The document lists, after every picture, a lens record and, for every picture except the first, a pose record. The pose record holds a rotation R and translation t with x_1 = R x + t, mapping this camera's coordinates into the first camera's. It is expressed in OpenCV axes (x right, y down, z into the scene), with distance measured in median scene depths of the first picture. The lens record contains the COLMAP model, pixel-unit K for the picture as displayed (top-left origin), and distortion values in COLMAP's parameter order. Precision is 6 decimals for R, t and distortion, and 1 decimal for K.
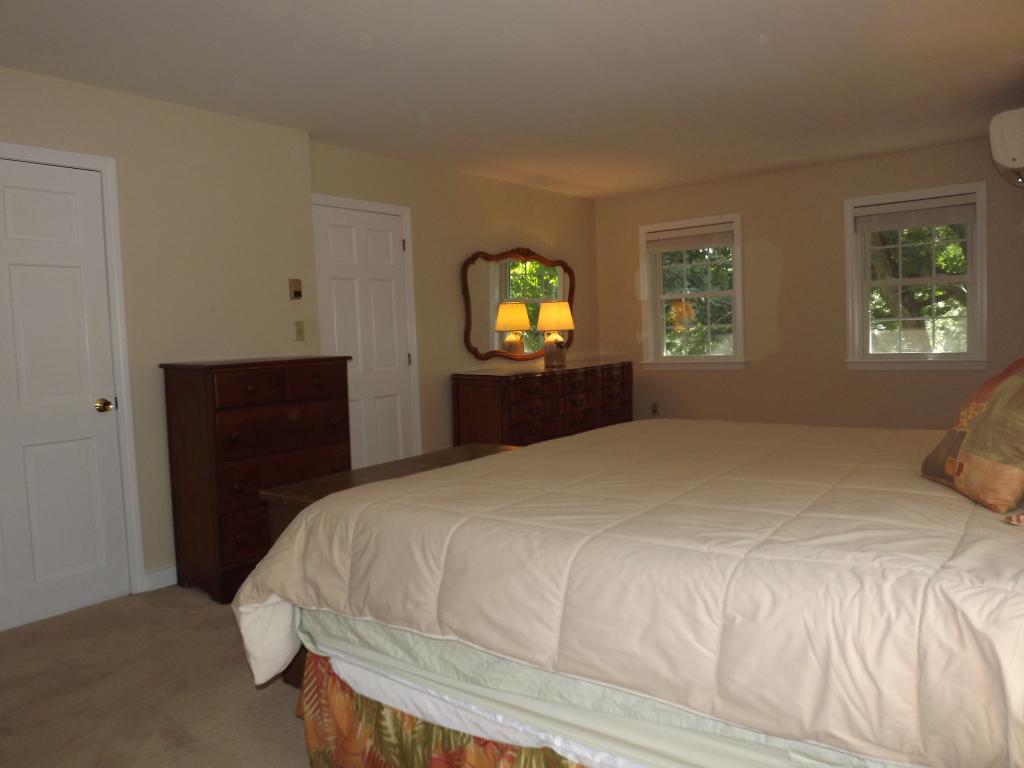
lens RADIAL K [[766.6, 0, 512.0], [0, 766.6, 384.0], [0, 0, 1]] dist [-0.048057, 0.051730]
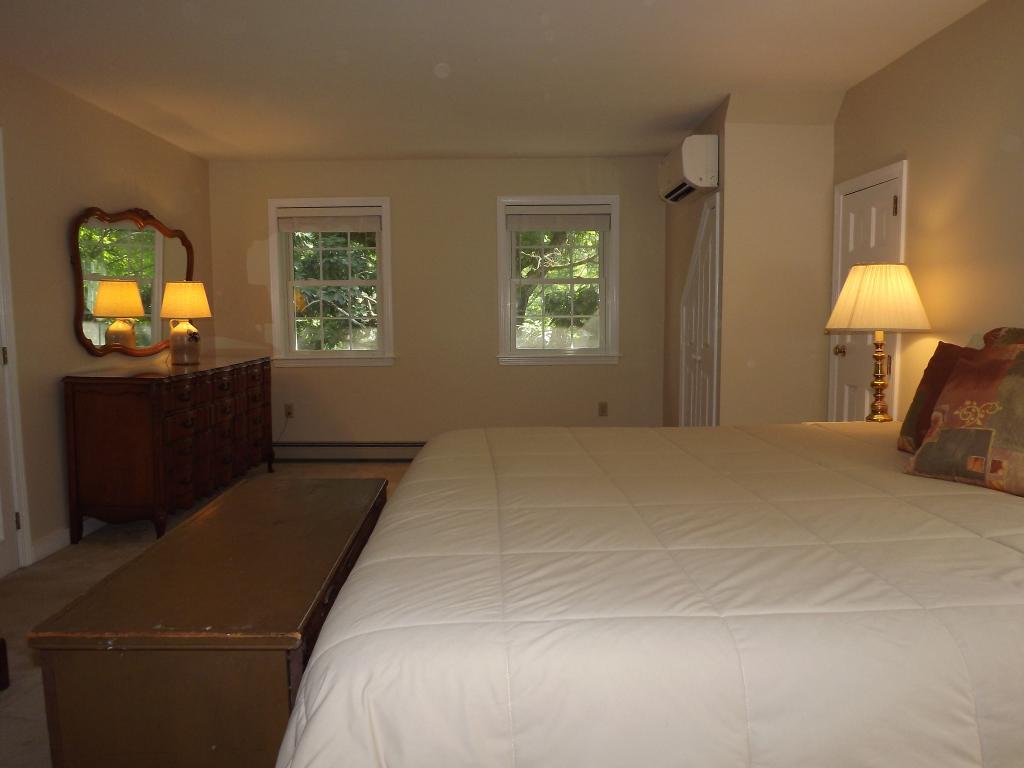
lens RADIAL K [[766.6, 0, 512.0], [0, 766.6, 384.0], [0, 0, 1]] dist [-0.048057, 0.051730]
pose [[0.782158, -0.025533, 0.622557, -0.171638], [0.018958, 0.999673, 0.017182, -0.009443], [-0.622792, -0.001636, 0.782386, 0.177447]]
